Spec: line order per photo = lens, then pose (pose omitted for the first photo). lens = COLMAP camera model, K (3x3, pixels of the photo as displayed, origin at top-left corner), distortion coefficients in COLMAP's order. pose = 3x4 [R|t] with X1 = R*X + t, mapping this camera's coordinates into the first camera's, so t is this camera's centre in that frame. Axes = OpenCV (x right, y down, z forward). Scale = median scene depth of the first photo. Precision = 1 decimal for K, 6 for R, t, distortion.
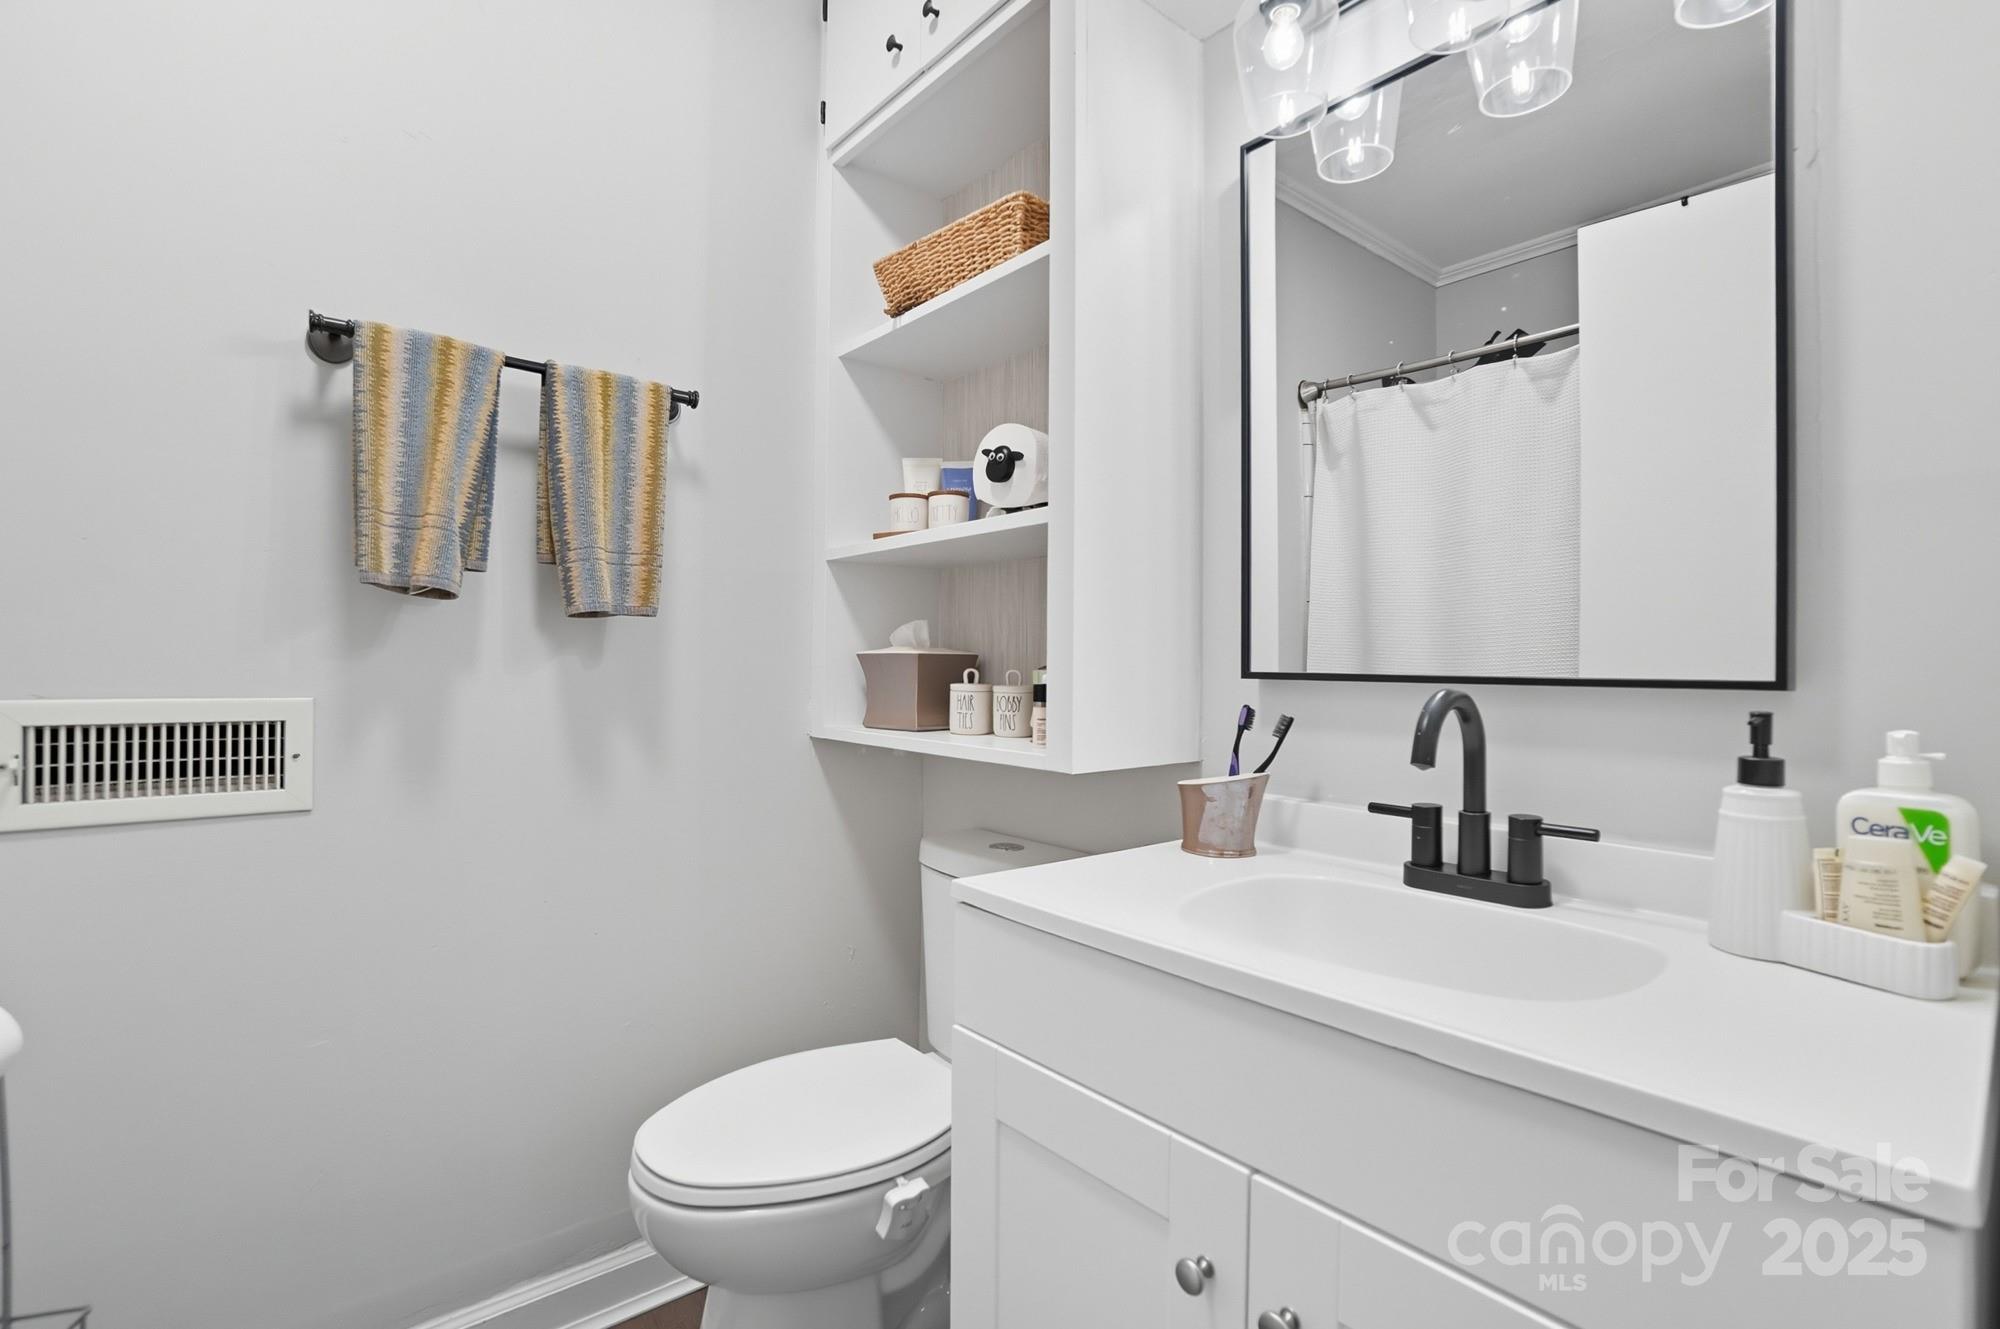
lens RADIAL K [[902.0, 0, 1002.6], [0, 902.0, 642.9], [0, 0, 1]] dist [-0.026184, 0.000873]
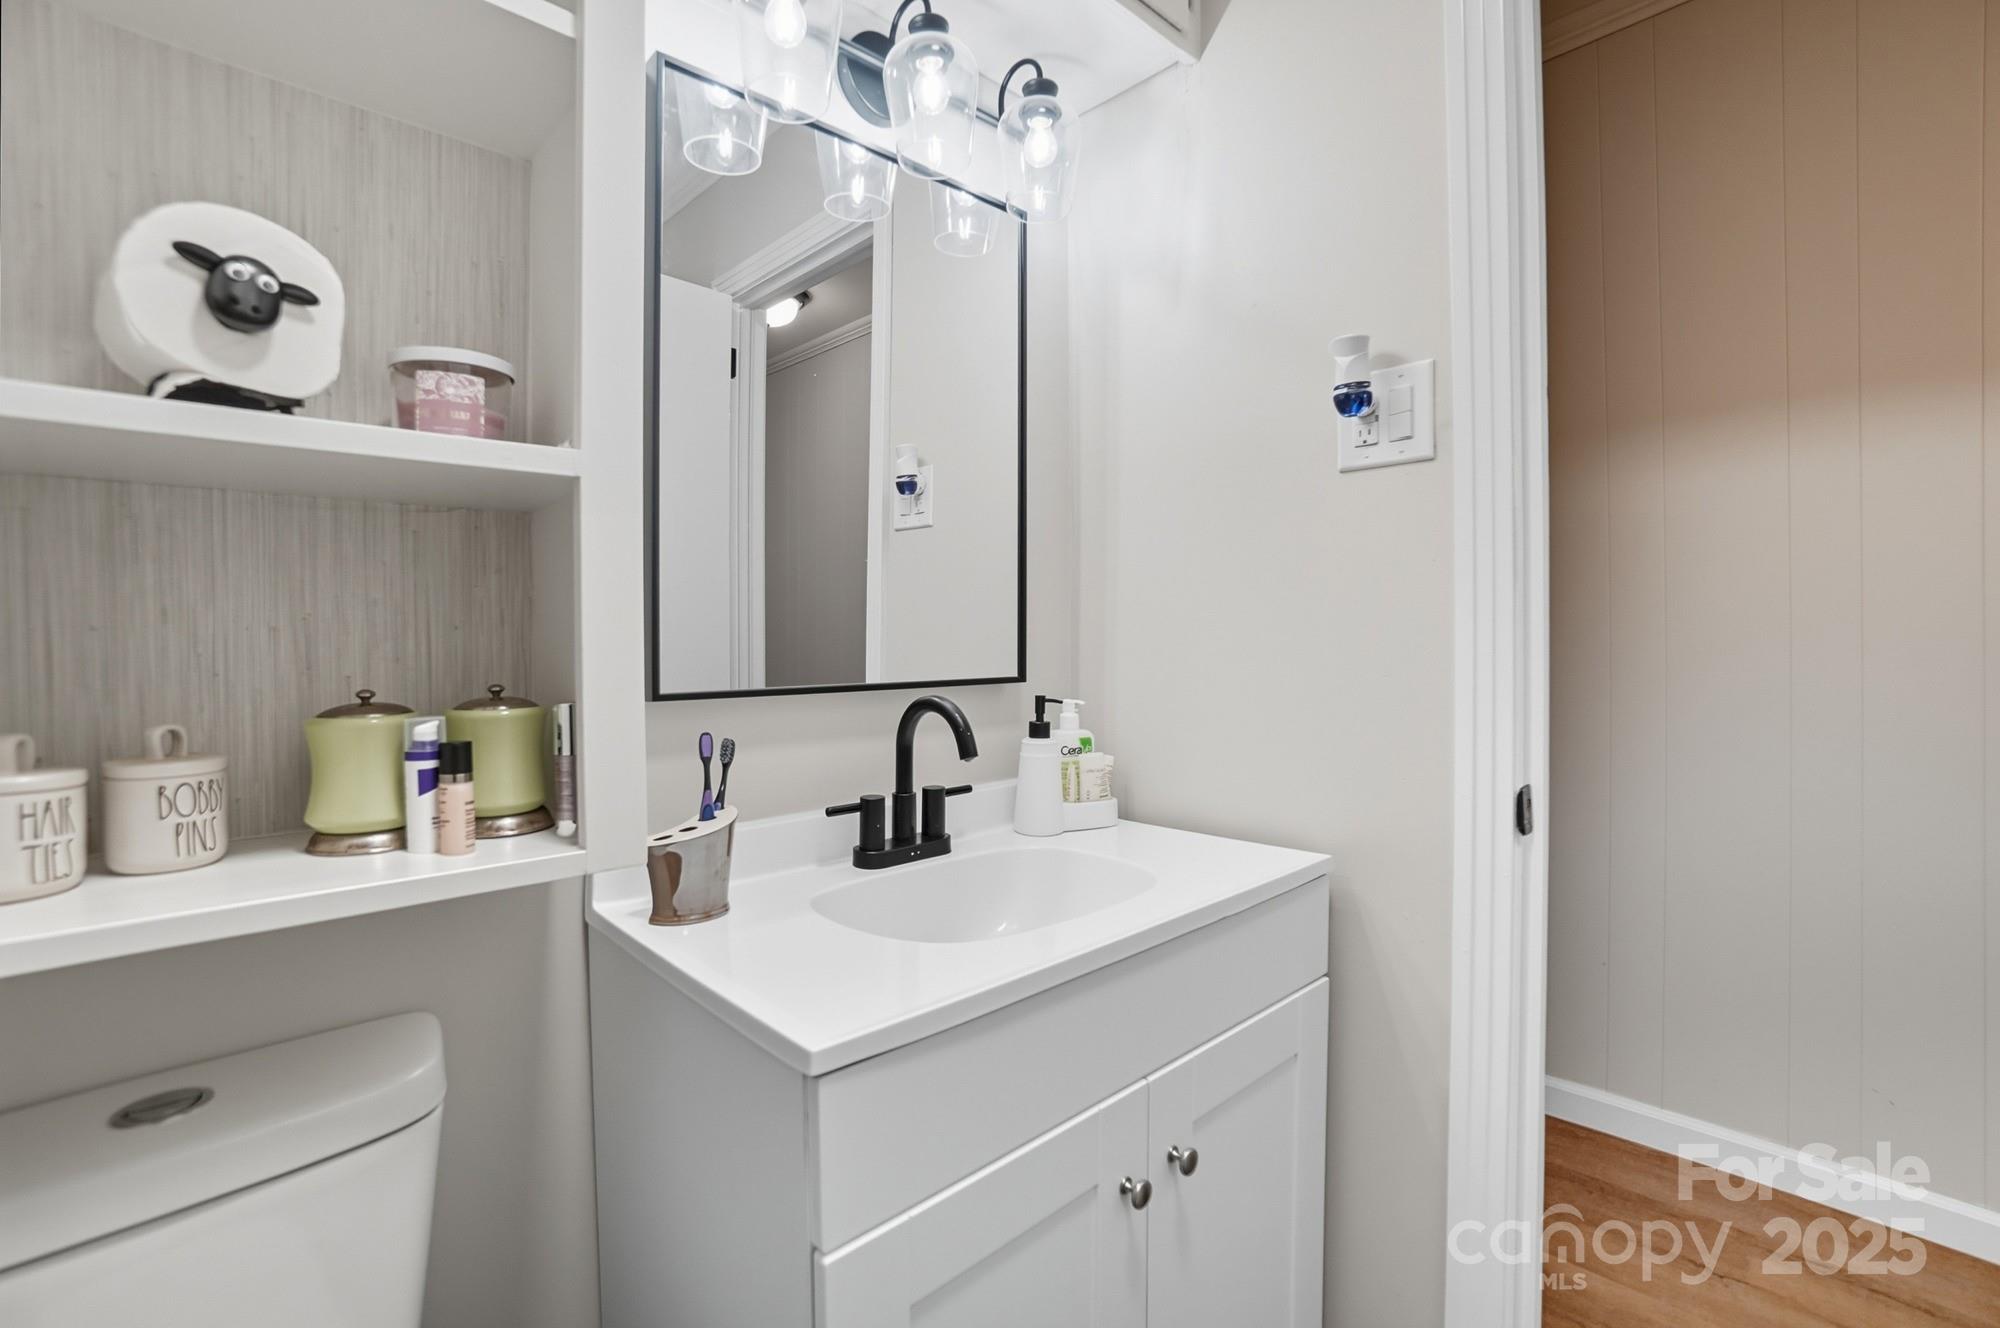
lens RADIAL K [[902.0, 0, 1002.6], [0, 902.0, 642.4], [0, 0, 1]] dist [-0.026184, 0.000873]
pose [[-0.054329, -0.004647, 0.998512, -0.693620], [-0.001873, 0.999988, 0.004552, -0.023584], [-0.998521, -0.001623, -0.054337, 0.895773]]
